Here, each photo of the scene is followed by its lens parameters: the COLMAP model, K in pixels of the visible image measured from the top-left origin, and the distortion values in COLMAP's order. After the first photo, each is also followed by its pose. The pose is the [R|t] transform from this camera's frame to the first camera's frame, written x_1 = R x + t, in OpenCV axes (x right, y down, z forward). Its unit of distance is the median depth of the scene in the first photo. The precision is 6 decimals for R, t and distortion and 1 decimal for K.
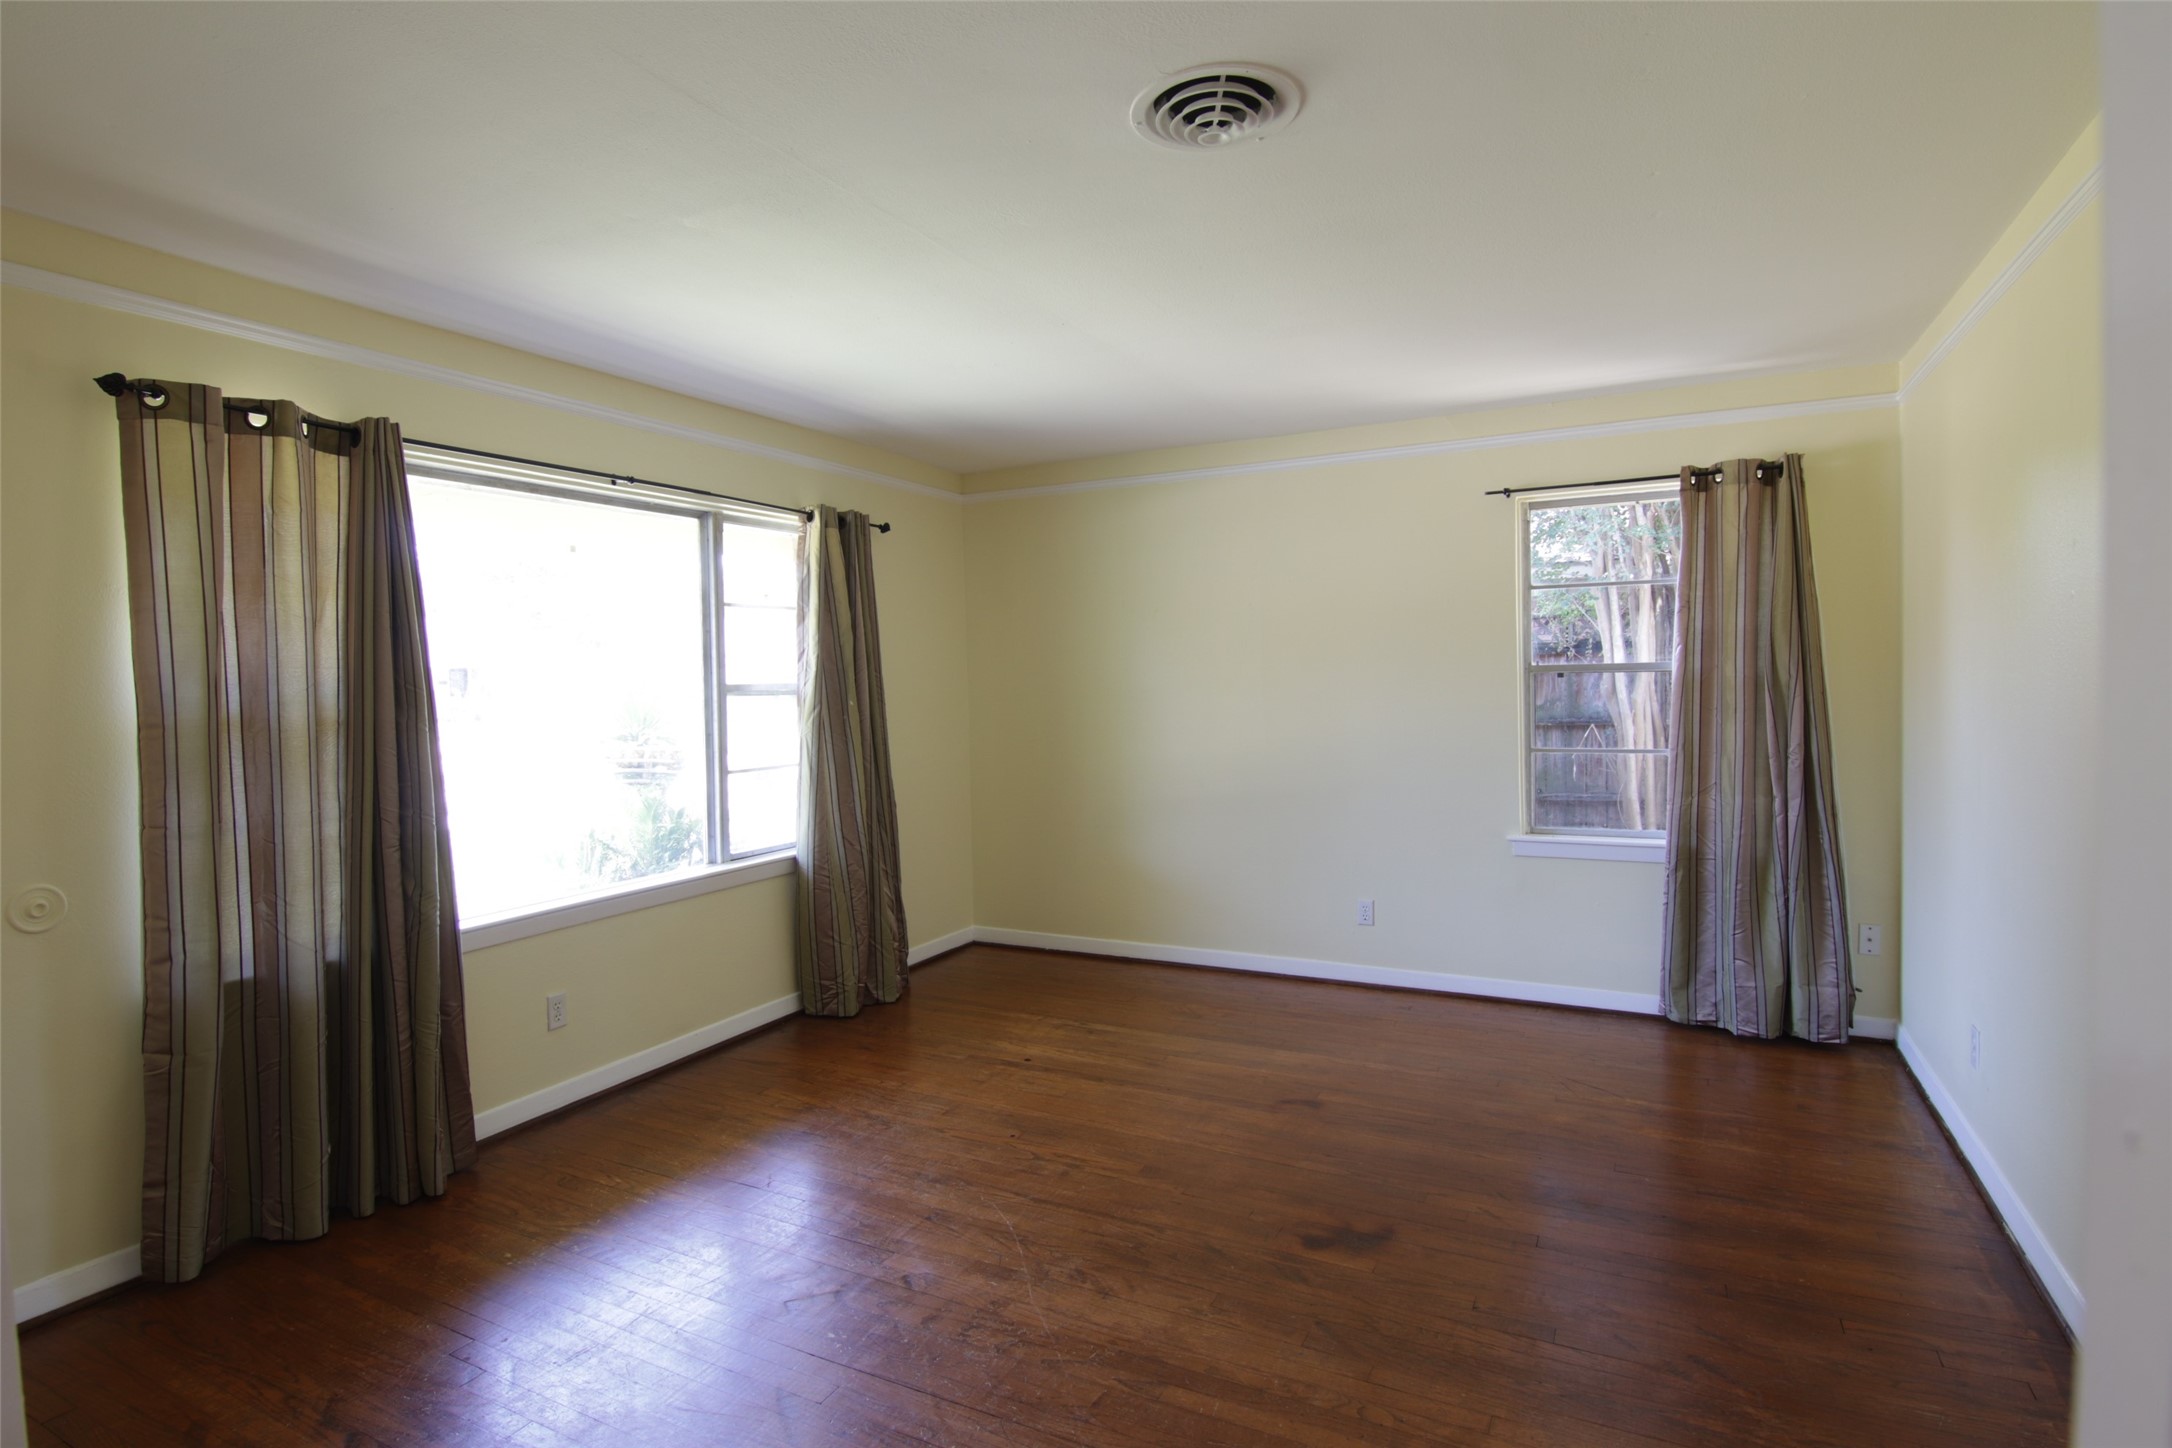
lens RADIAL K [[1108.4, 0, 1077.5], [0, 1108.4, 715.6], [0, 0, 1]] dist [0.000897, -0.013844]
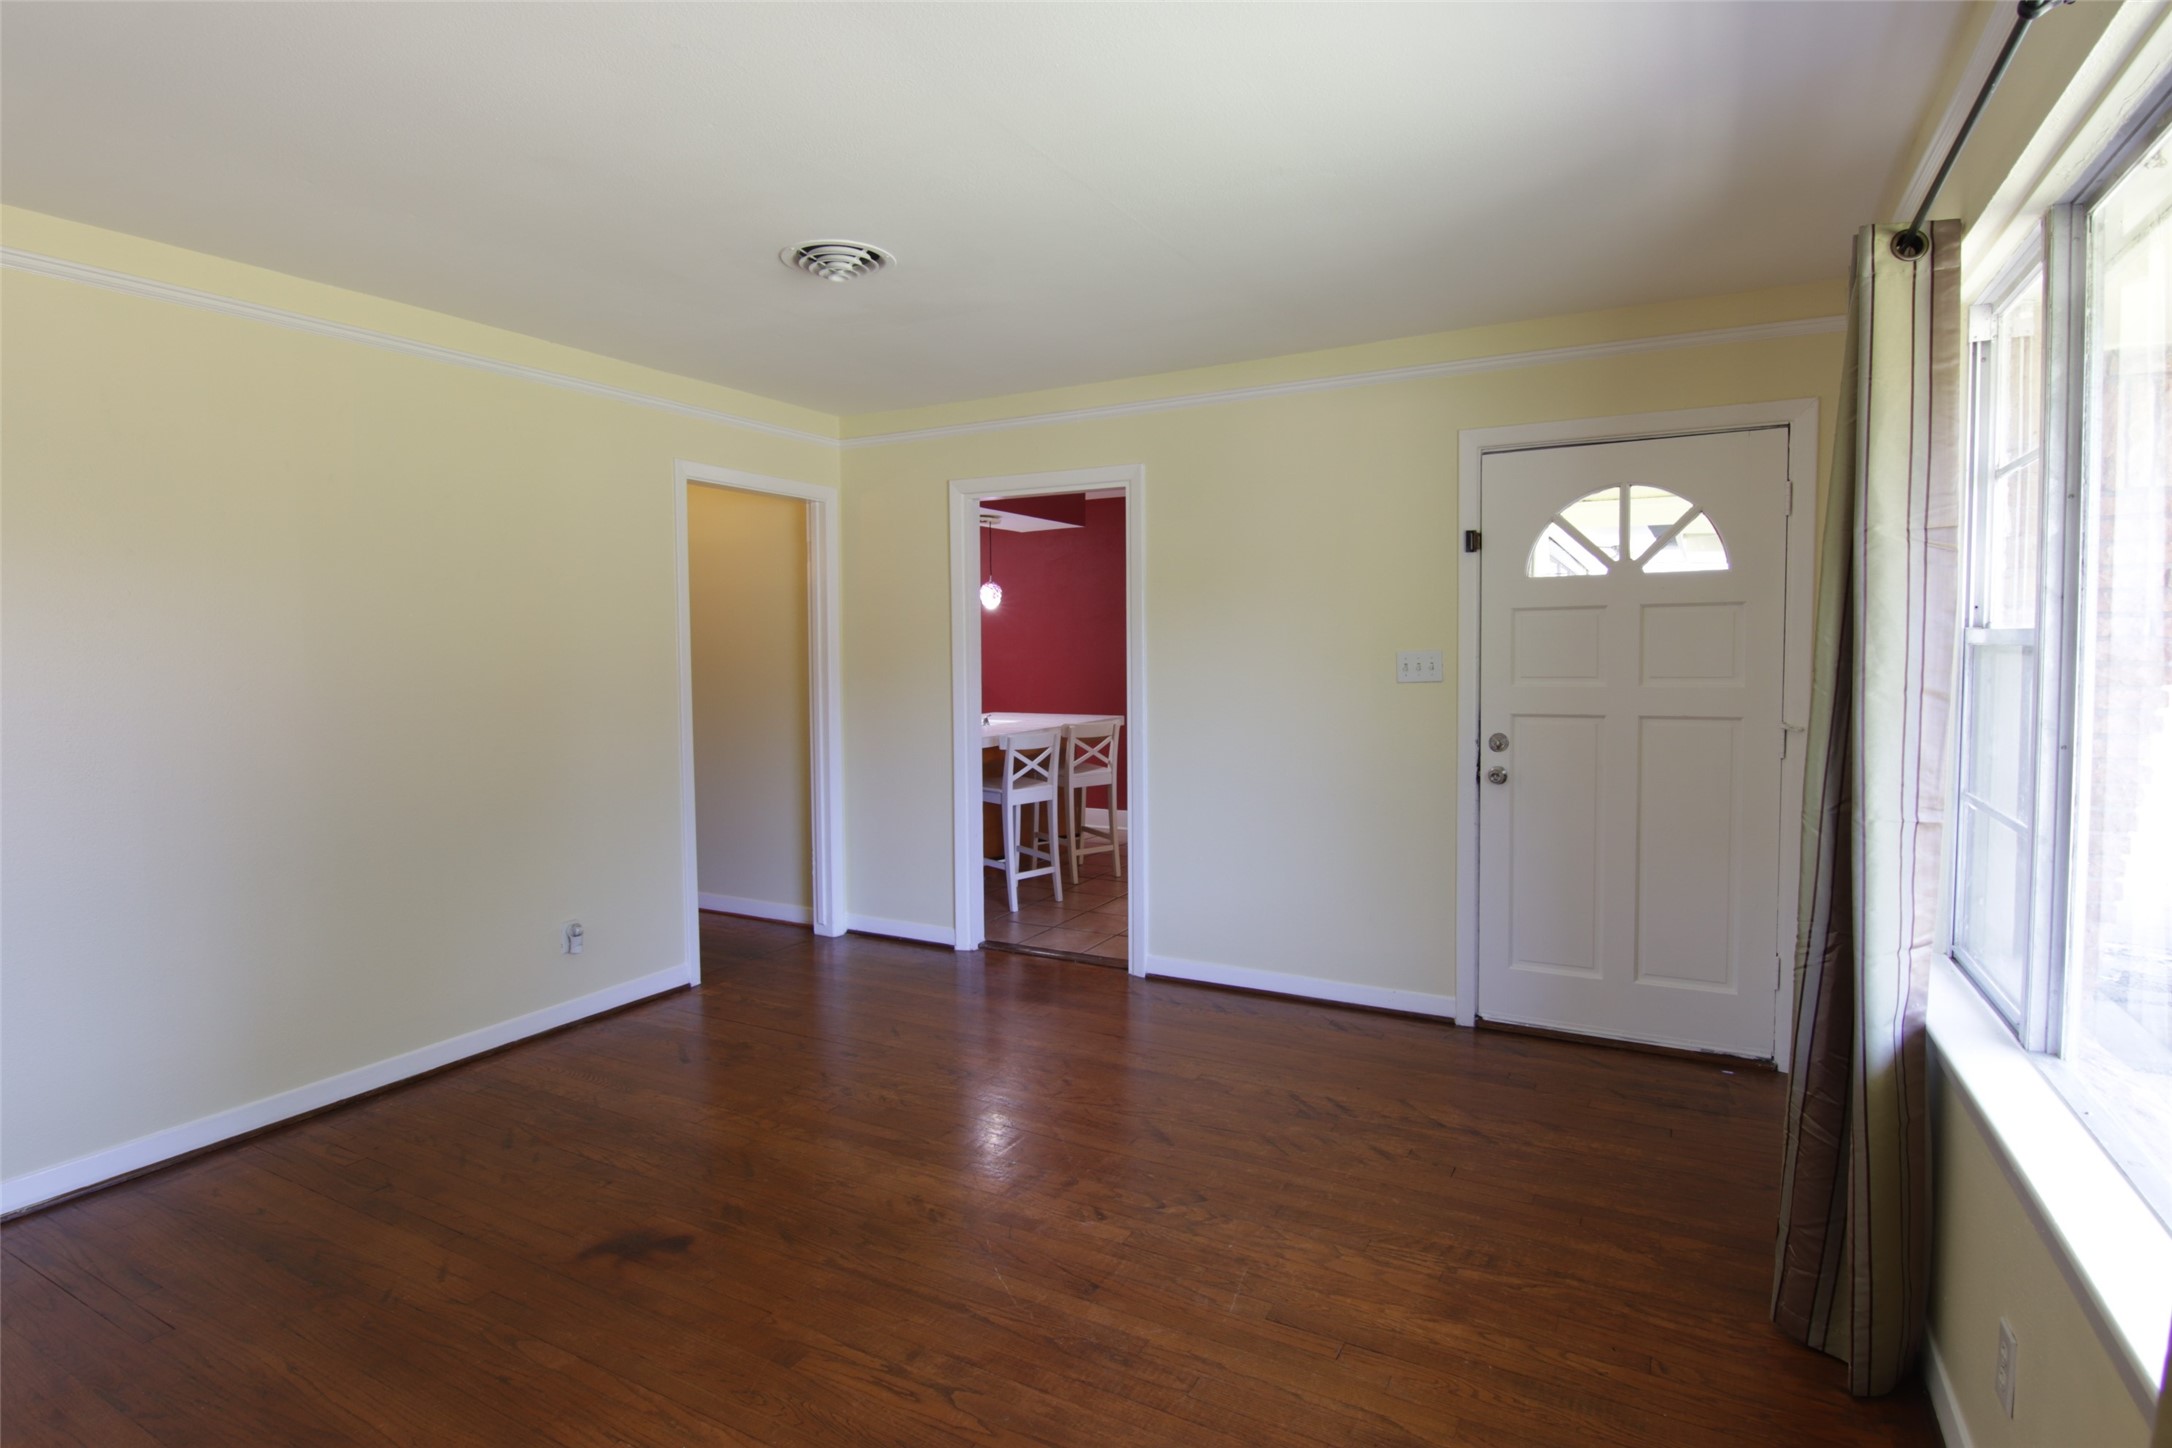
lens RADIAL K [[1108.4, 0, 1077.5], [0, 1108.4, 715.6], [0, 0, 1]] dist [0.000897, -0.013844]
pose [[-0.999316, 0.026328, 0.025979, -0.158228], [0.028842, 0.994399, 0.101677, -0.057147], [-0.023156, 0.102357, -0.994478, 1.823979]]
